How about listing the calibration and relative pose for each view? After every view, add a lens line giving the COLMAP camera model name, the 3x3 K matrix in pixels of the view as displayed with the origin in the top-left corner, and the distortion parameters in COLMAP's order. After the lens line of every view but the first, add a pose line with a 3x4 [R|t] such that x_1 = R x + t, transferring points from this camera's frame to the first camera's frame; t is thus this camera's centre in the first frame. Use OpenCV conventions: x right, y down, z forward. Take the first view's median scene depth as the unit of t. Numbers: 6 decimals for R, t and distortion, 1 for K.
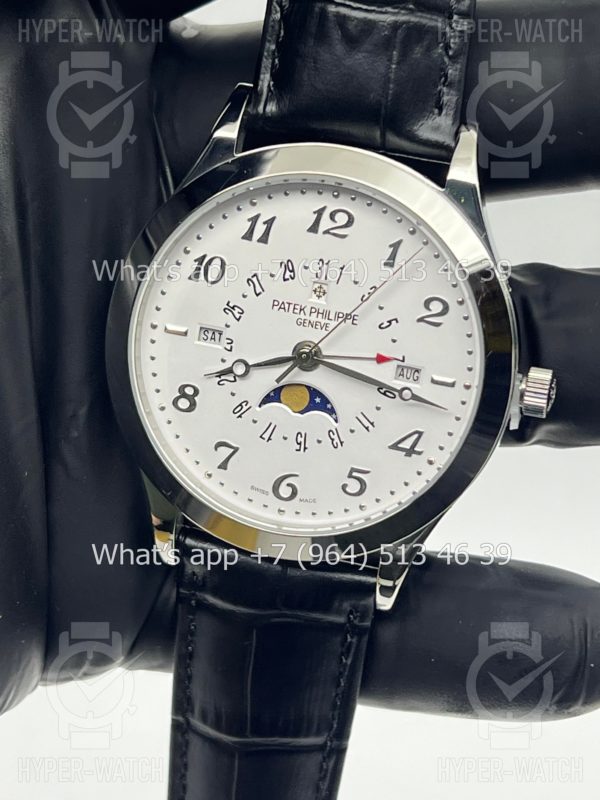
lens RADIAL K [[1879.4, 0, 298.1], [0, 1879.4, 400.5], [0, 0, 1]] dist [0.170709, 0.000000]
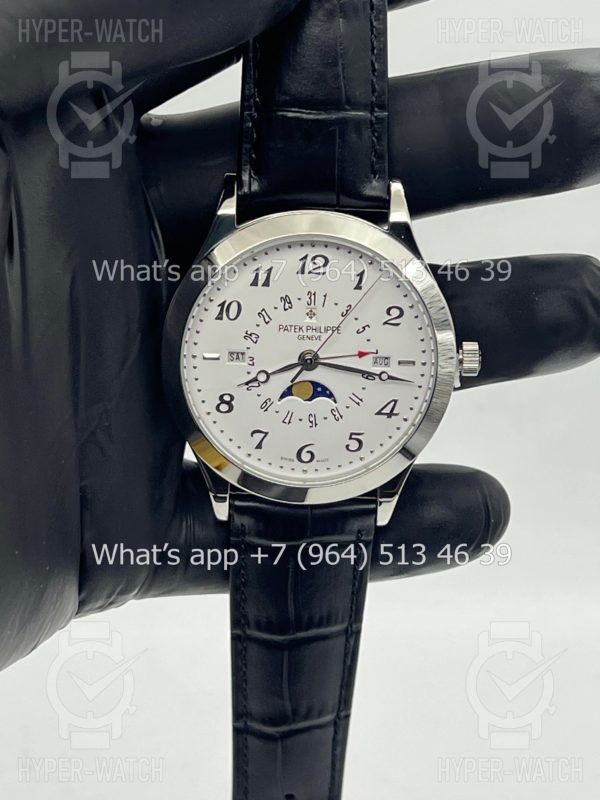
lens RADIAL K [[1879.4, 0, 299.2], [0, 1879.4, 396.4], [0, 0, 1]] dist [0.170709, 0.000000]
pose [[0.968502, -0.171338, 0.180685, -0.261277], [0.157985, 0.983691, 0.085977, -0.119291], [-0.192469, -0.054723, 0.979776, -0.379878]]
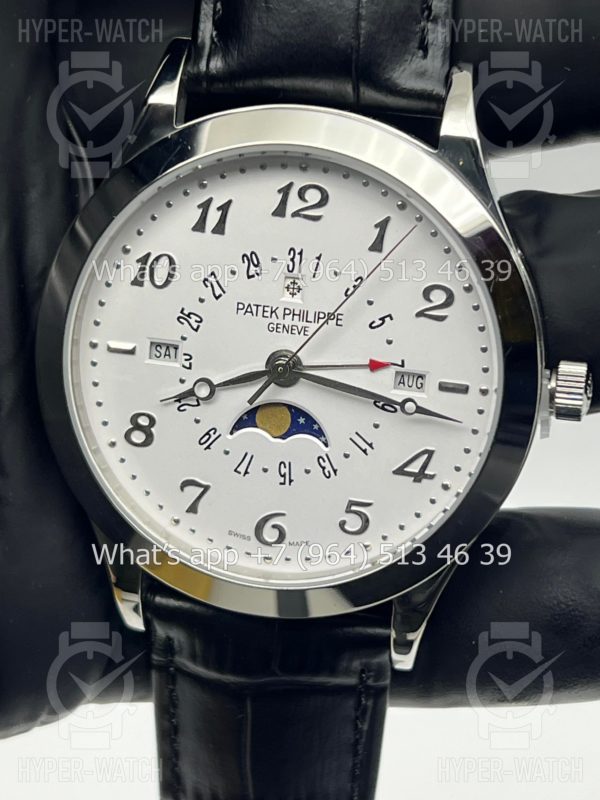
lens RADIAL K [[1879.4, 0, 307.8], [0, 1879.4, 408.1], [0, 0, 1]] dist [0.170709, 0.000000]
pose [[0.996913, -0.078490, 0.001726, 0.012185], [0.078364, 0.996166, 0.038895, -0.037329], [-0.004772, -0.038640, 0.999242, 0.187979]]
